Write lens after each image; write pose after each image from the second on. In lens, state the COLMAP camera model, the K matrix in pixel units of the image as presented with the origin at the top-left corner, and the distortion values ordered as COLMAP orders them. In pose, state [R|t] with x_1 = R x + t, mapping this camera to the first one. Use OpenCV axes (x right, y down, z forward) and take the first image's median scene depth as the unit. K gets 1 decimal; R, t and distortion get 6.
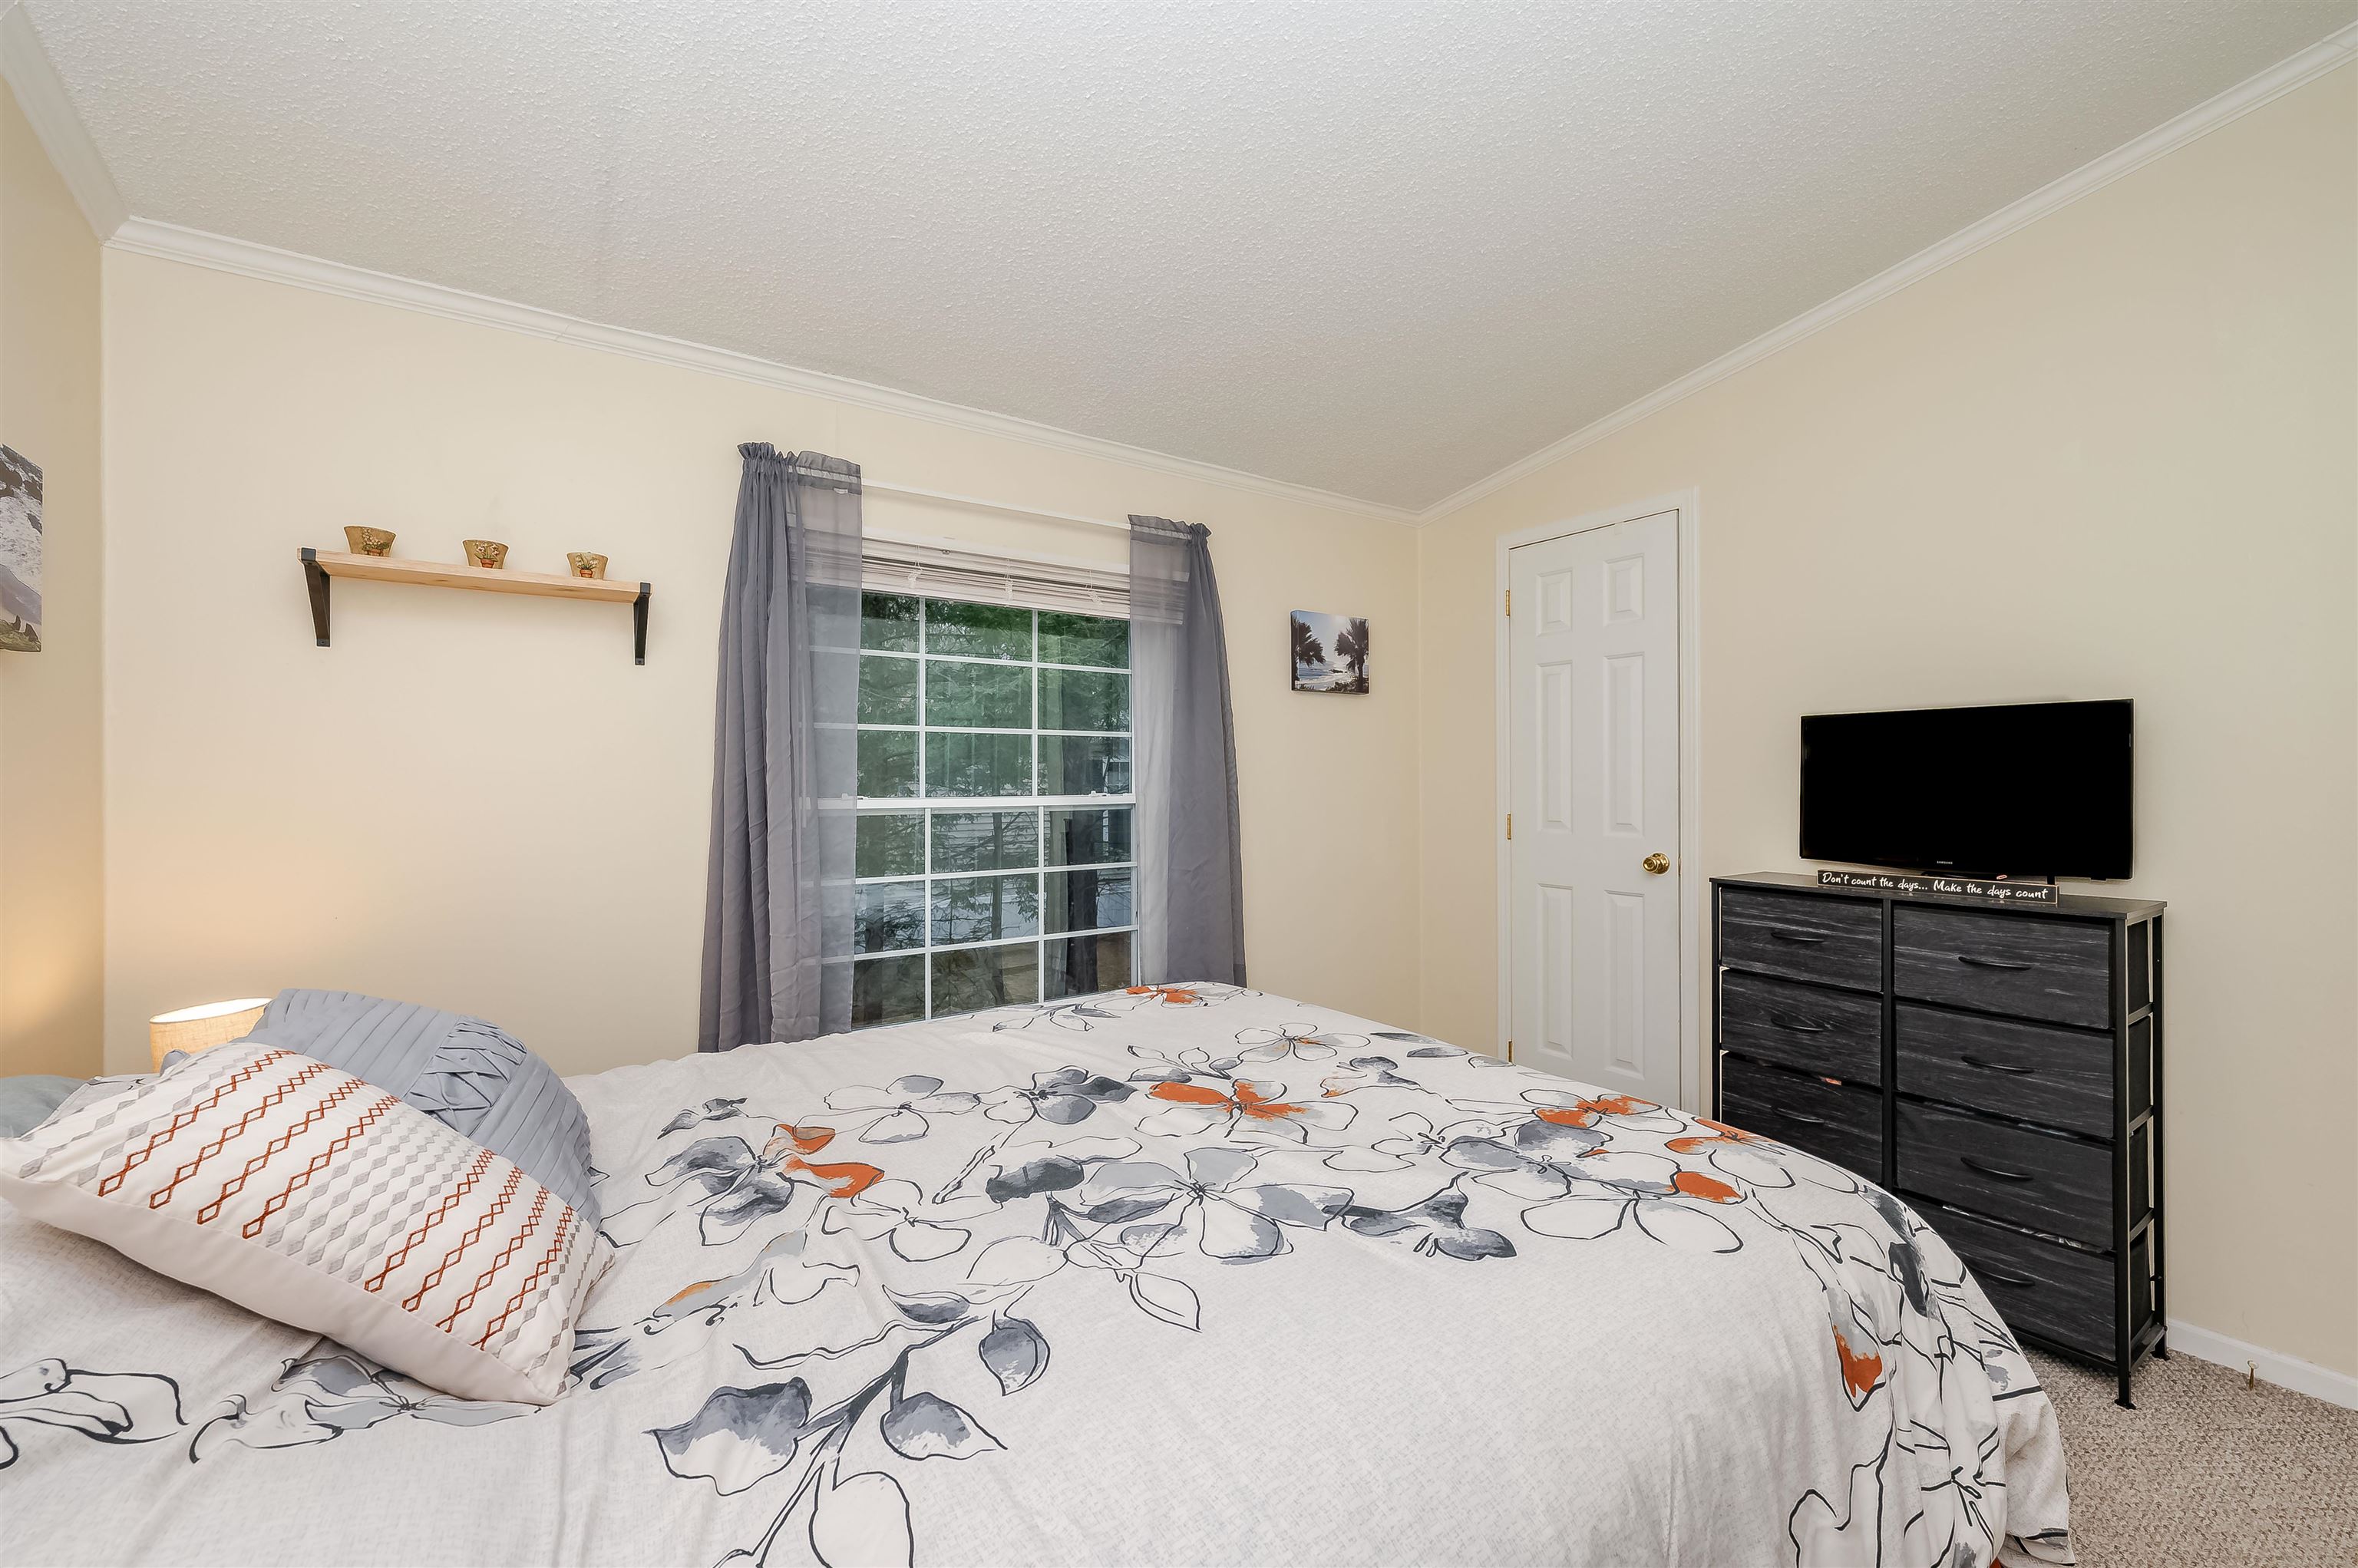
lens RADIAL K [[947.2, 0, 1172.1], [0, 947.2, 767.7], [0, 0, 1]] dist [0.000887, 0.000228]
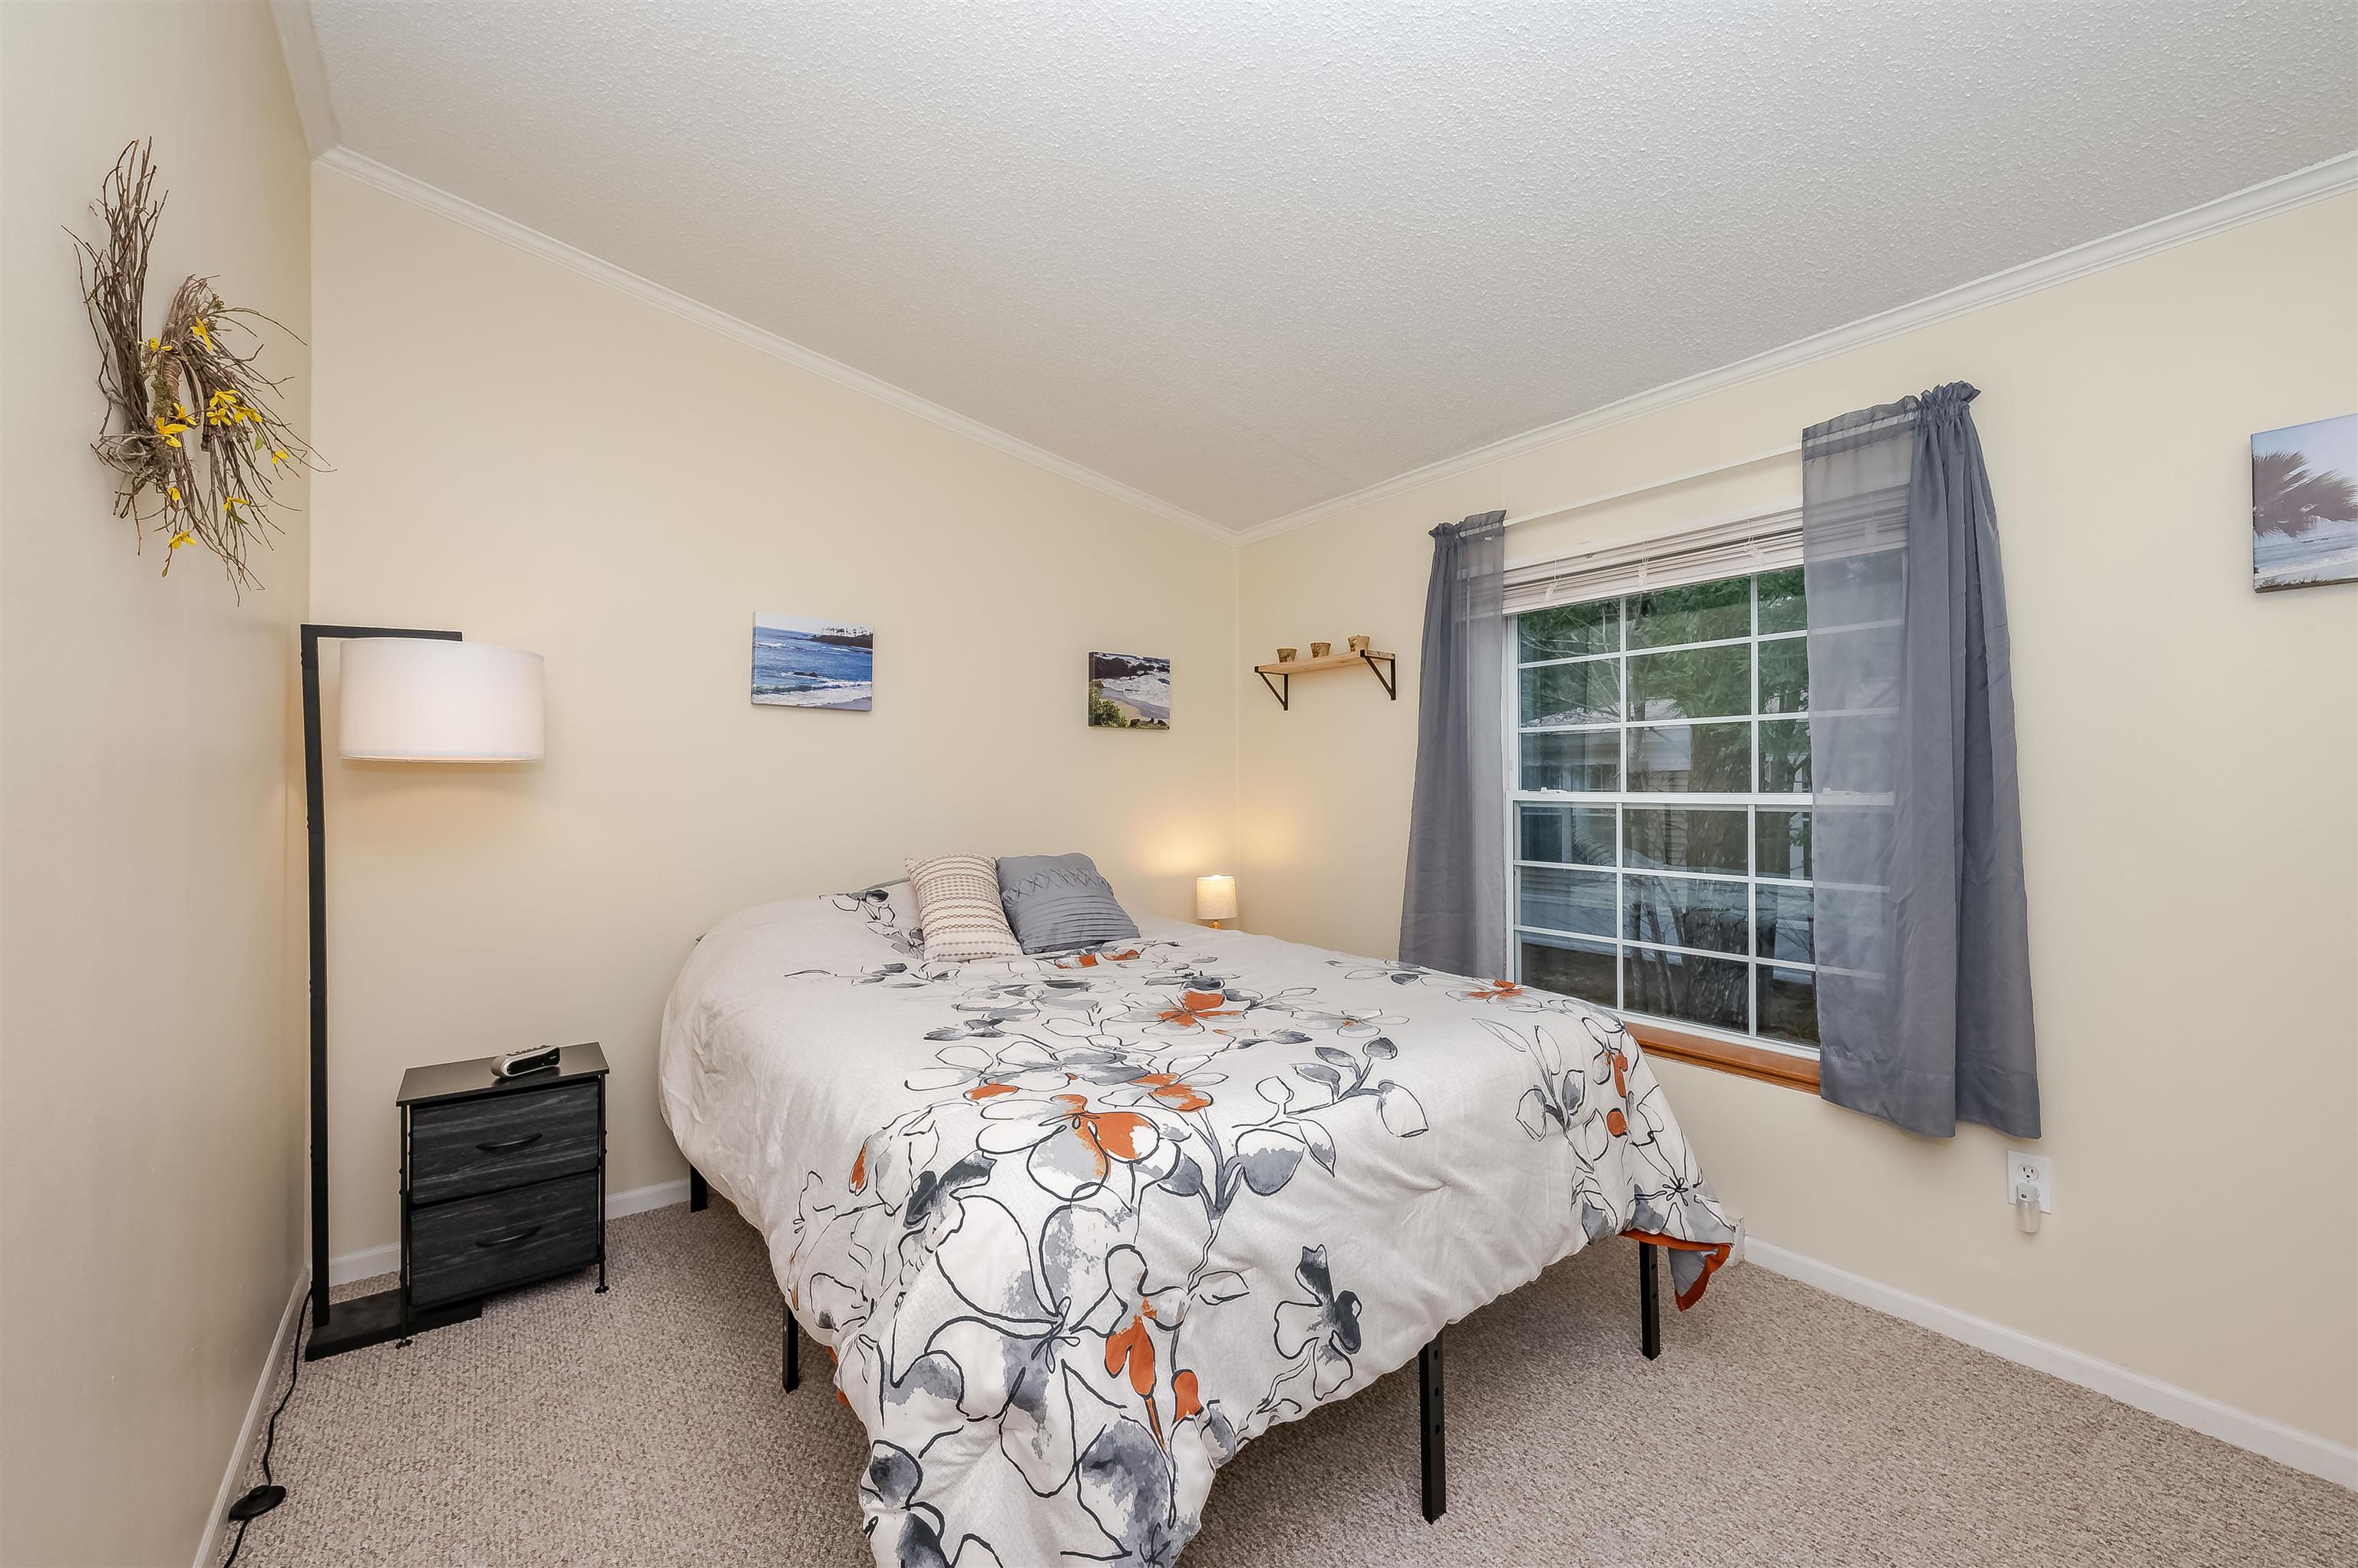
lens RADIAL K [[932.9, 0, 1179.0], [0, 932.9, 784.0], [0, 0, 1]] dist [0.001612, 0.000181]
pose [[0.039593, 0.002129, -0.999214, 0.873987], [0.016372, 0.999862, 0.002779, 0.013843], [0.999082, -0.016469, 0.039552, 0.578555]]
